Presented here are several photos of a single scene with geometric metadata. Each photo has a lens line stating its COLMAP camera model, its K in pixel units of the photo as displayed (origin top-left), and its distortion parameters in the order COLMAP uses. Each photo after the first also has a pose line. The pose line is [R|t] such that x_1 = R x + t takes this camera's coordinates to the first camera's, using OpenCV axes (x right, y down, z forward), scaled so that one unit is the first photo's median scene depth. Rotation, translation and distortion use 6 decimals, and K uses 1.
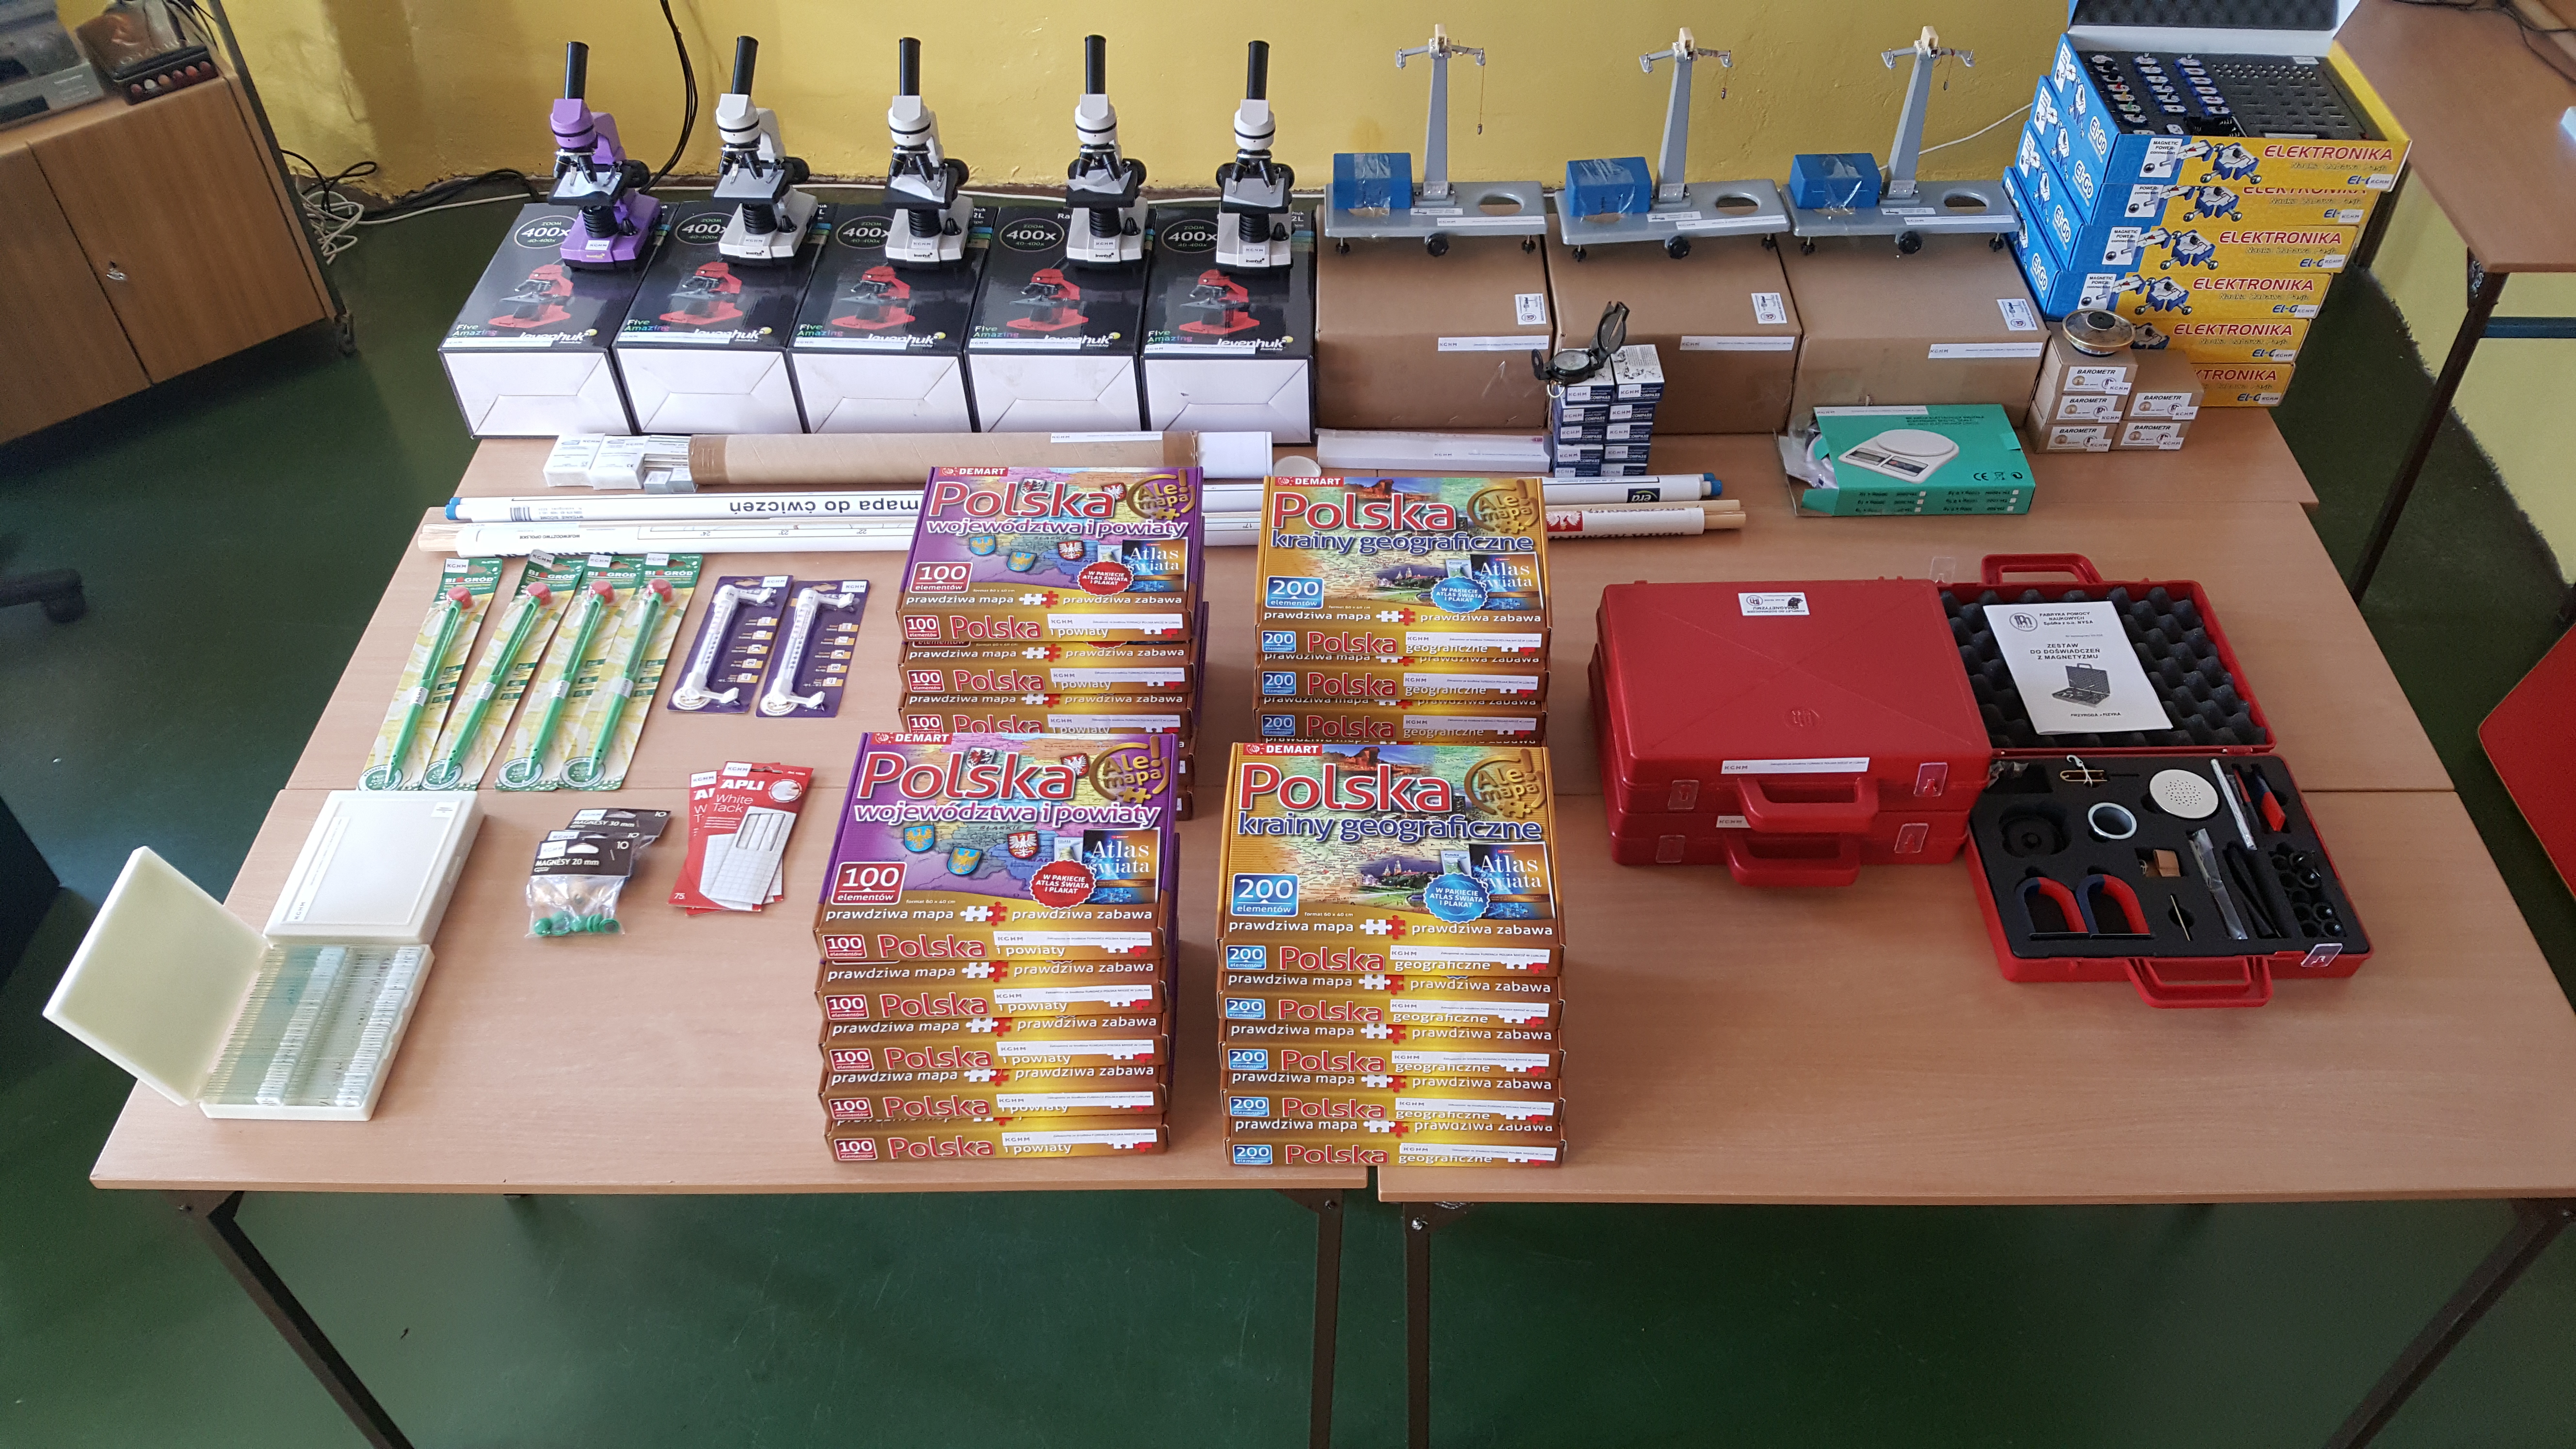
lens RADIAL K [[1969.5, 0, 1299.1], [0, 1969.5, 727.1], [0, 0, 1]] dist [0.199773, -0.511554]
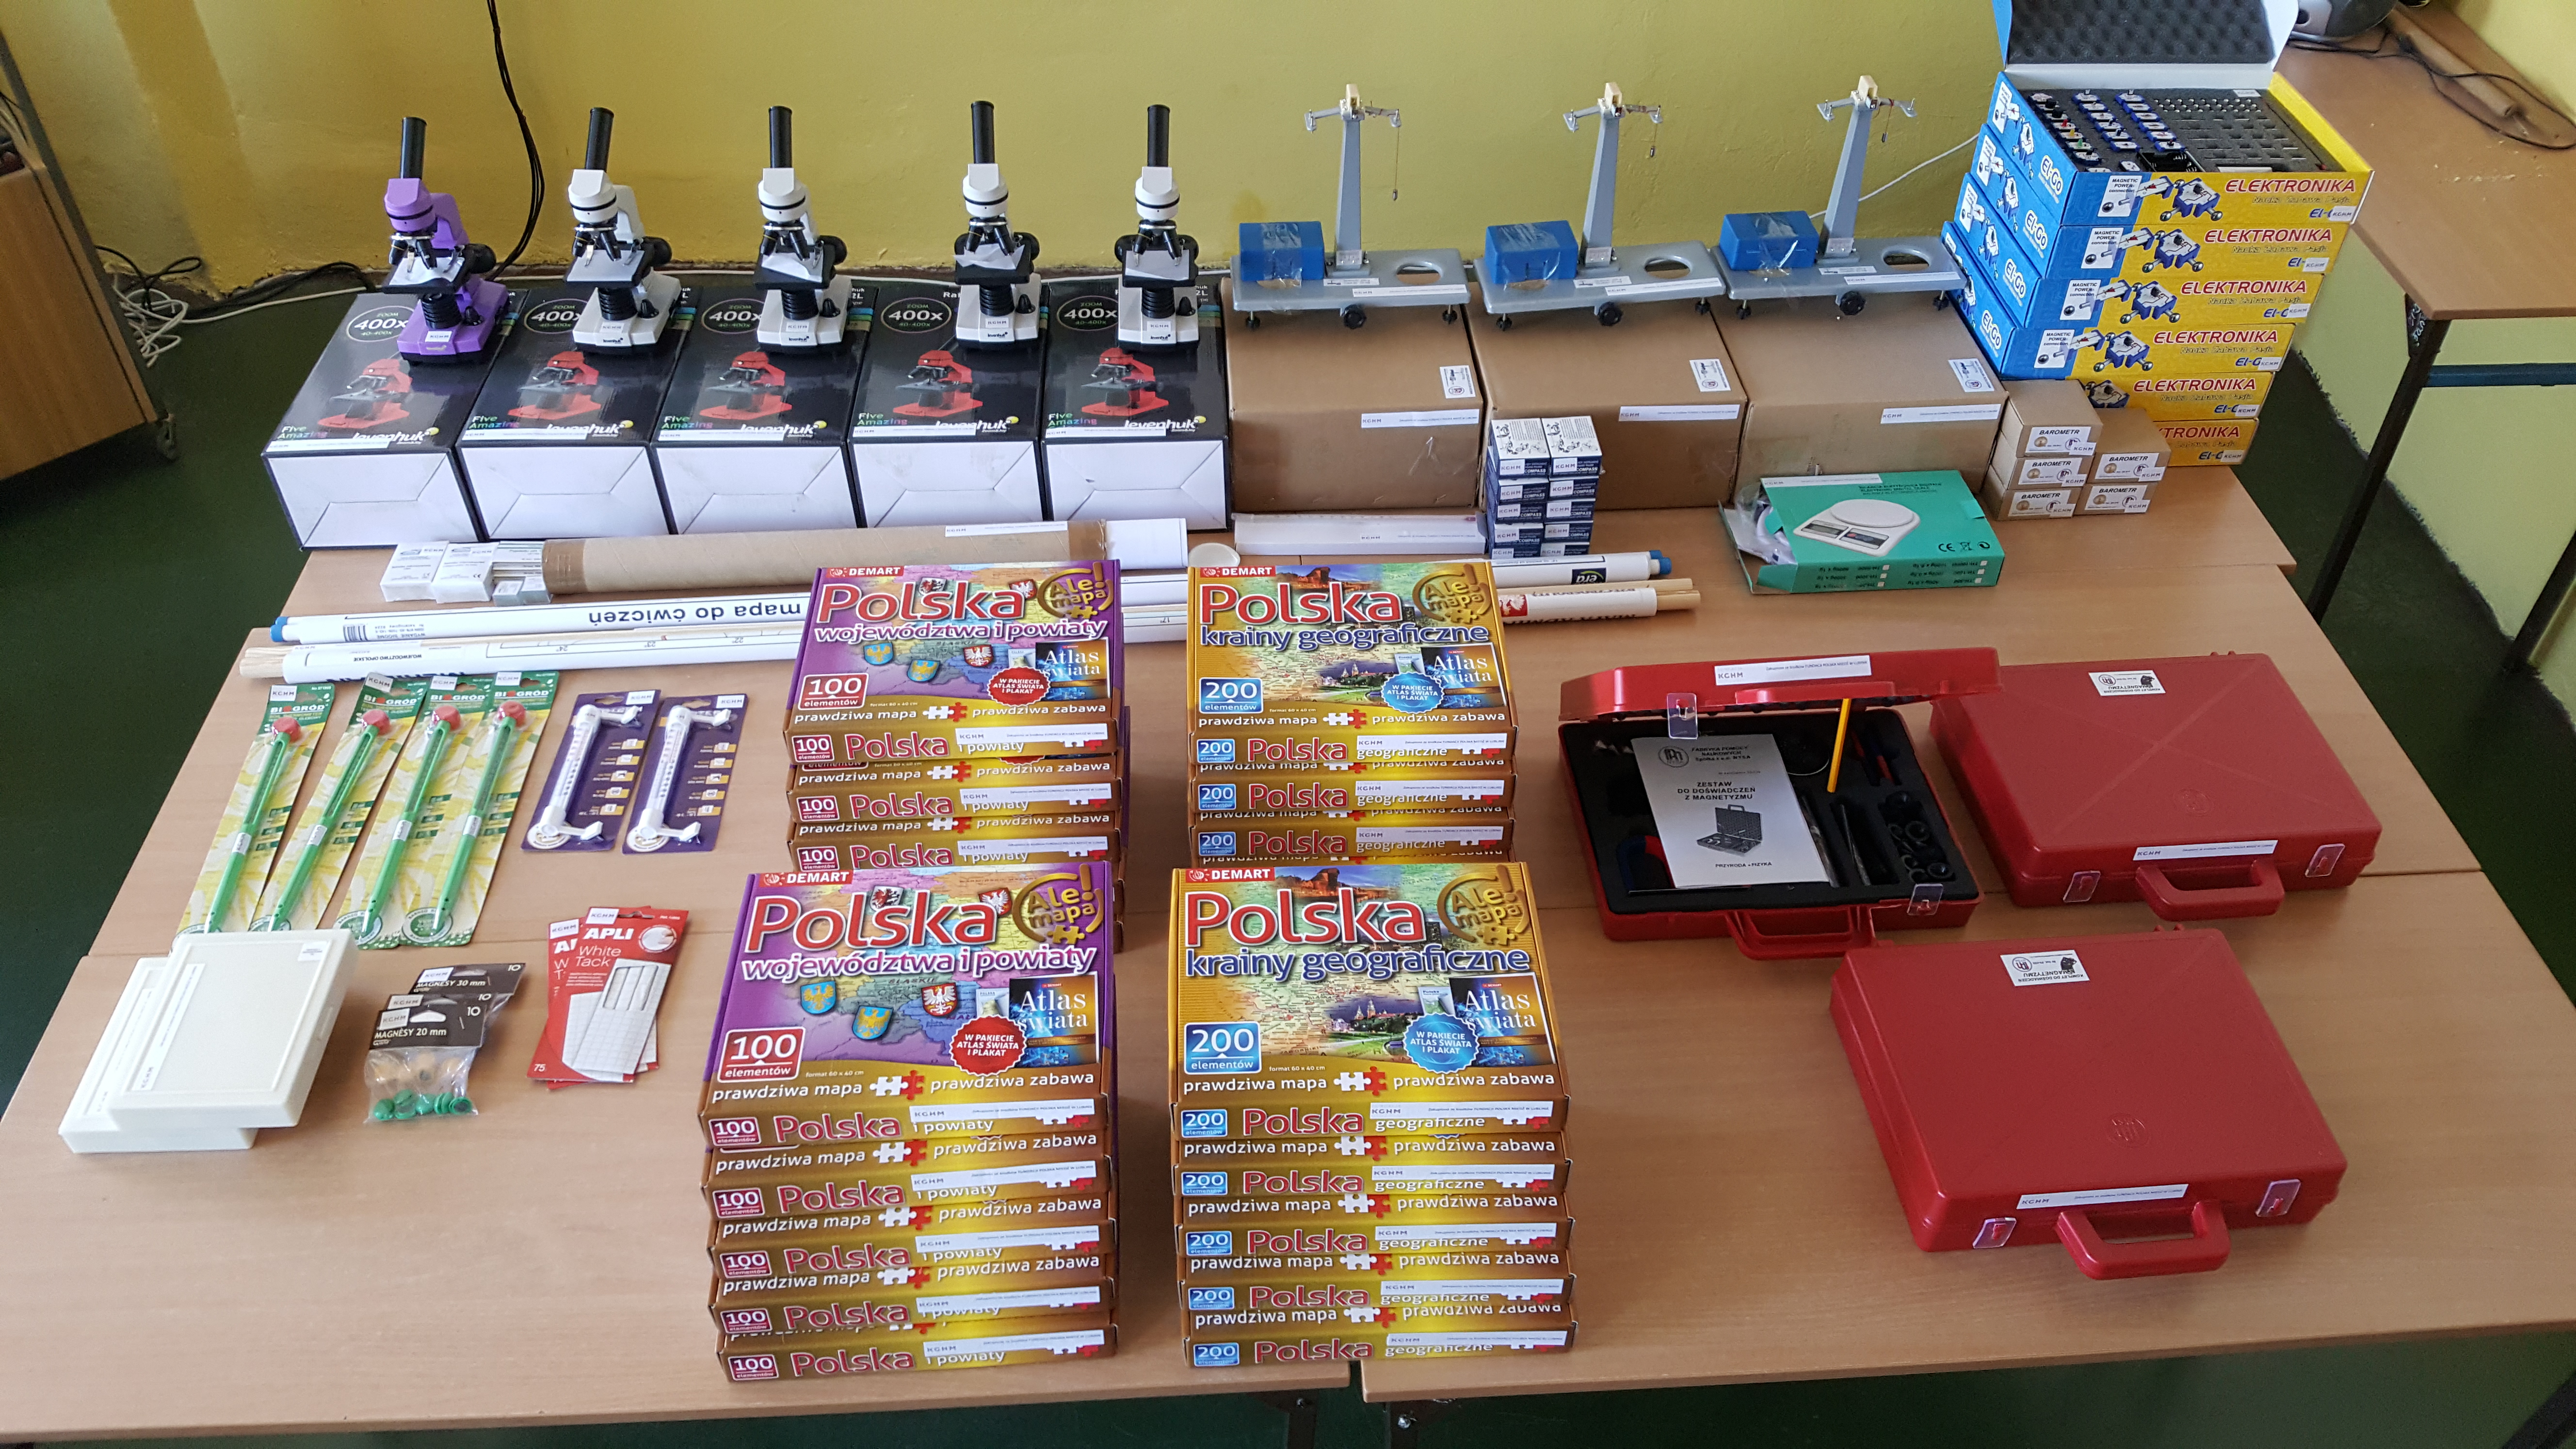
lens RADIAL K [[1997.0, 0, 1268.6], [0, 1997.0, 694.6], [0, 0, 1]] dist [0.240555, -0.672816]
pose [[0.998363, -0.031159, 0.047957, -0.024299], [0.033822, 0.997872, -0.055744, -0.014391], [-0.046118, 0.057275, 0.997293, 0.073323]]
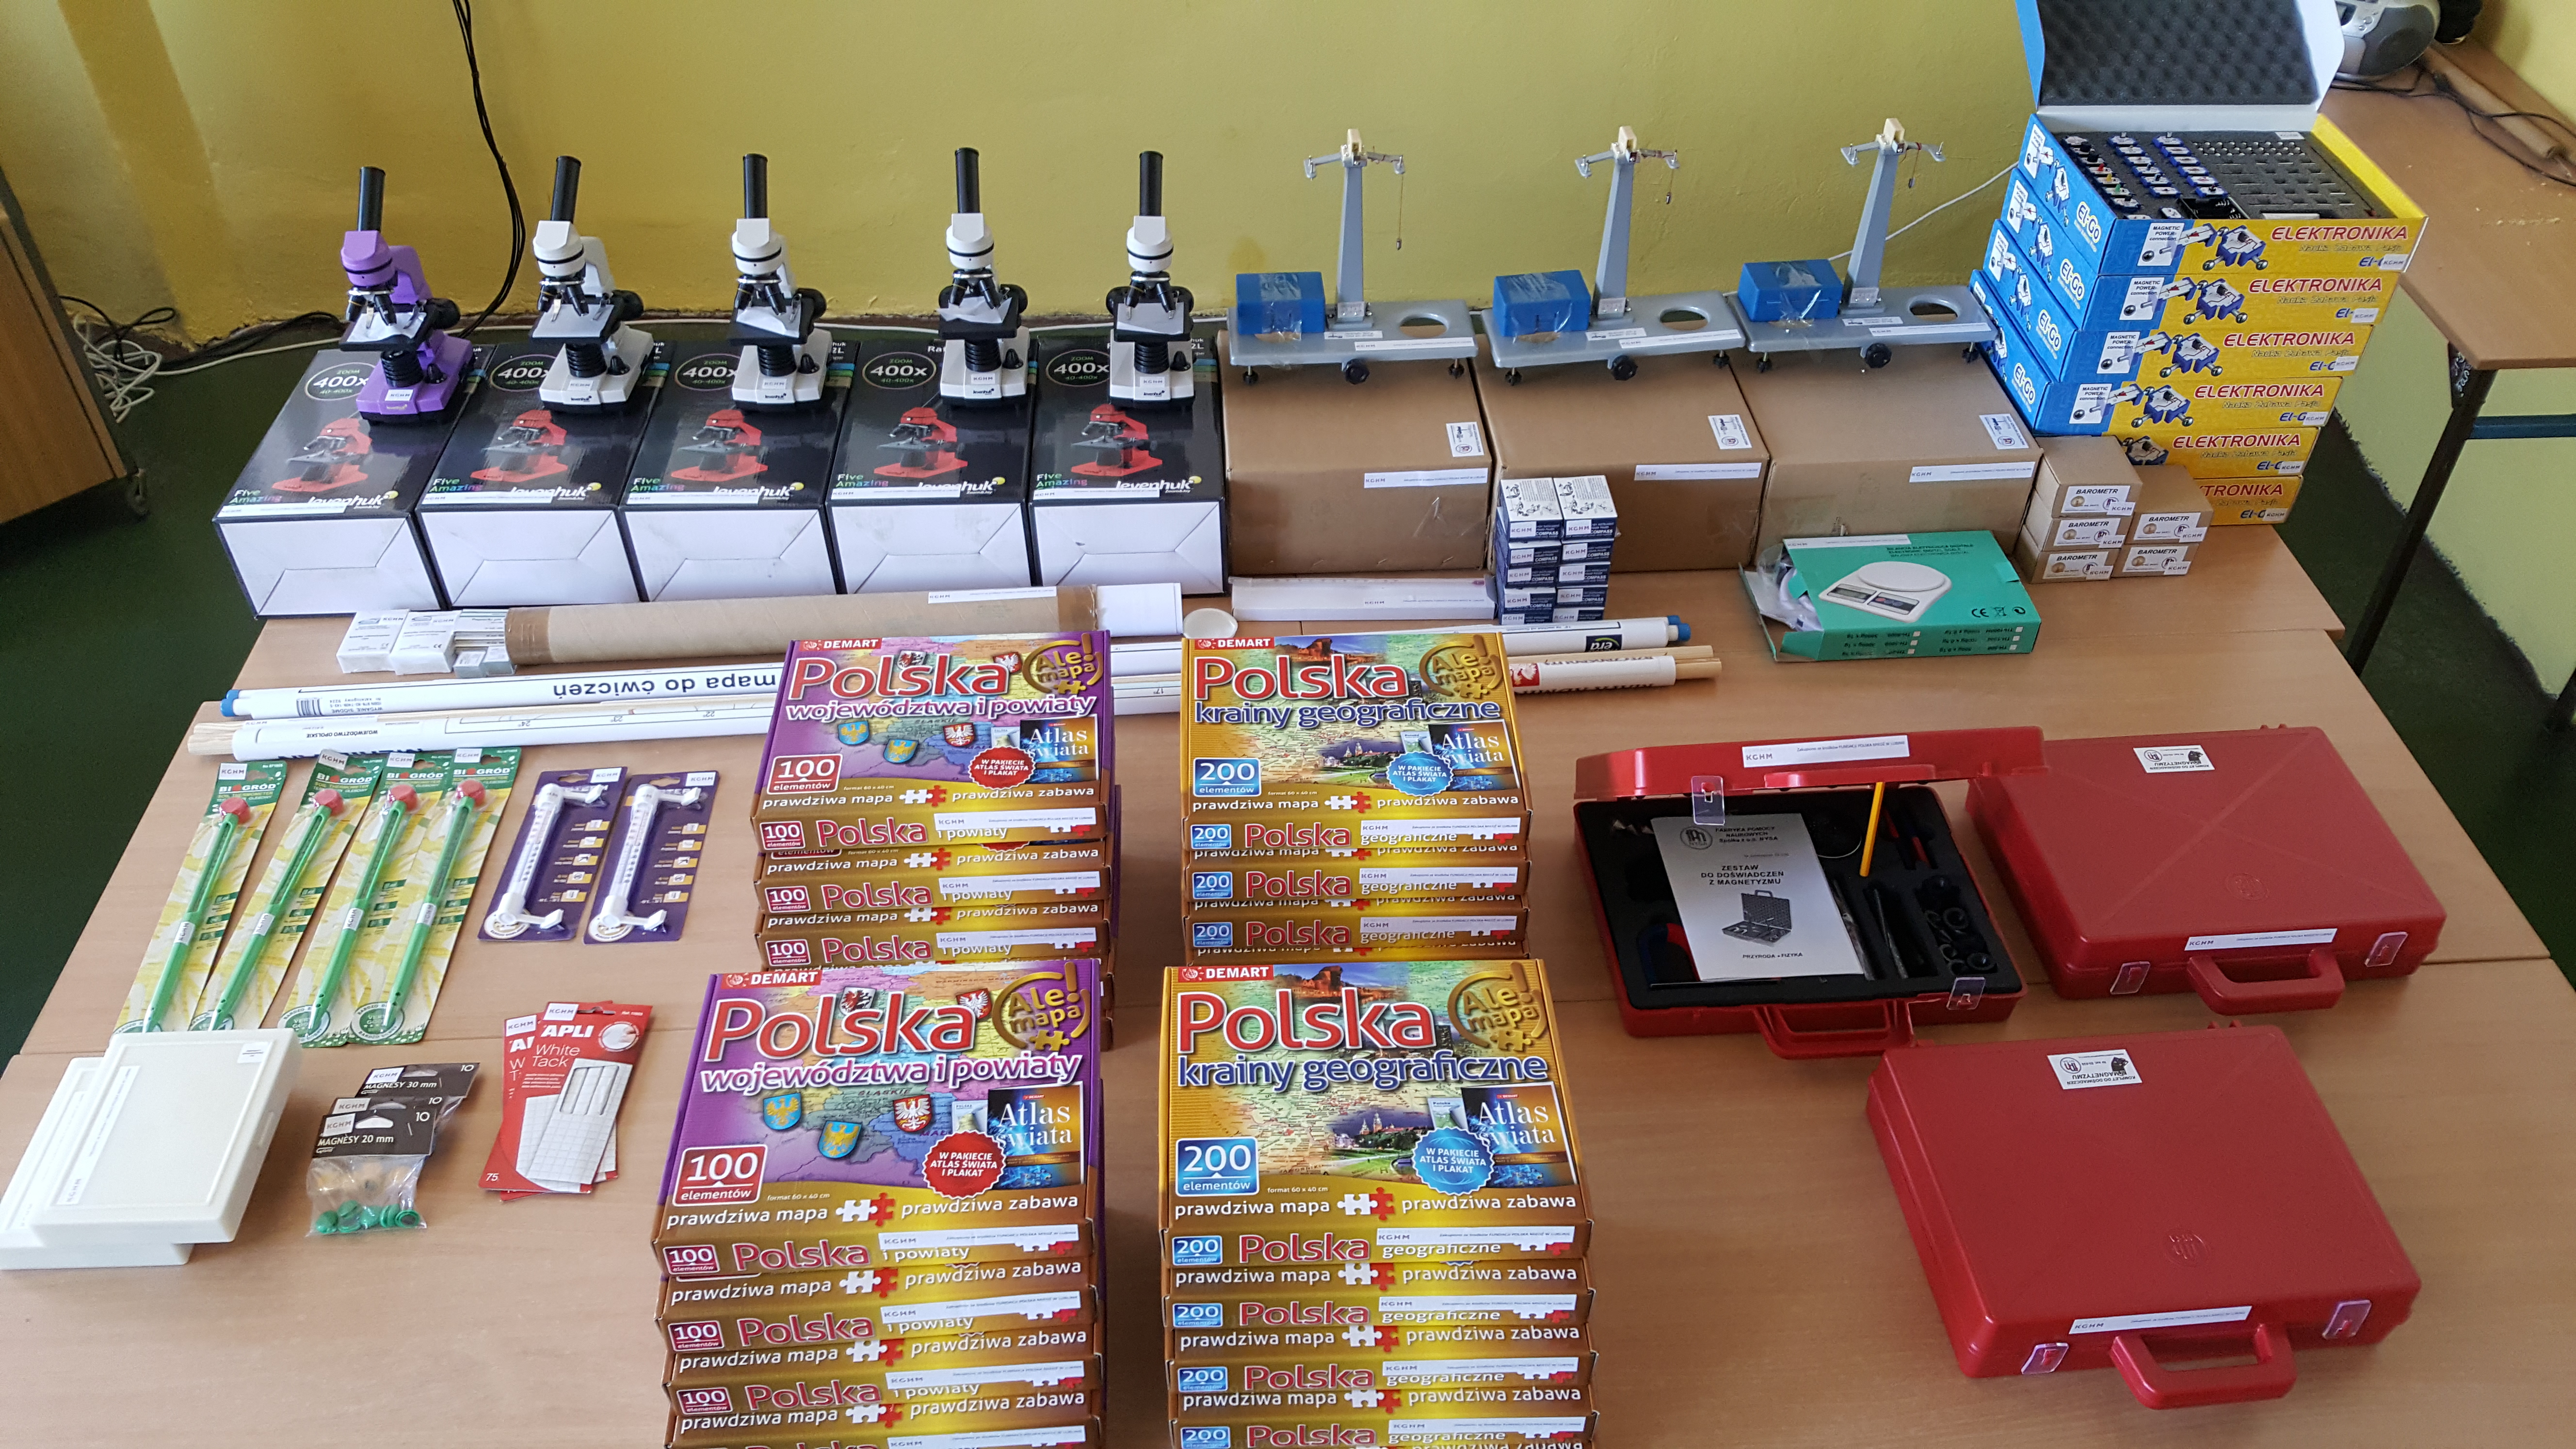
lens RADIAL K [[2018.1, 0, 1264.8], [0, 2018.1, 729.5], [0, 0, 1]] dist [0.227037, -0.623980]
pose [[0.998421, -0.032997, 0.045461, -0.020856], [0.035774, 0.997454, -0.061695, -0.029038], [-0.043310, 0.063224, 0.997059, 0.109991]]
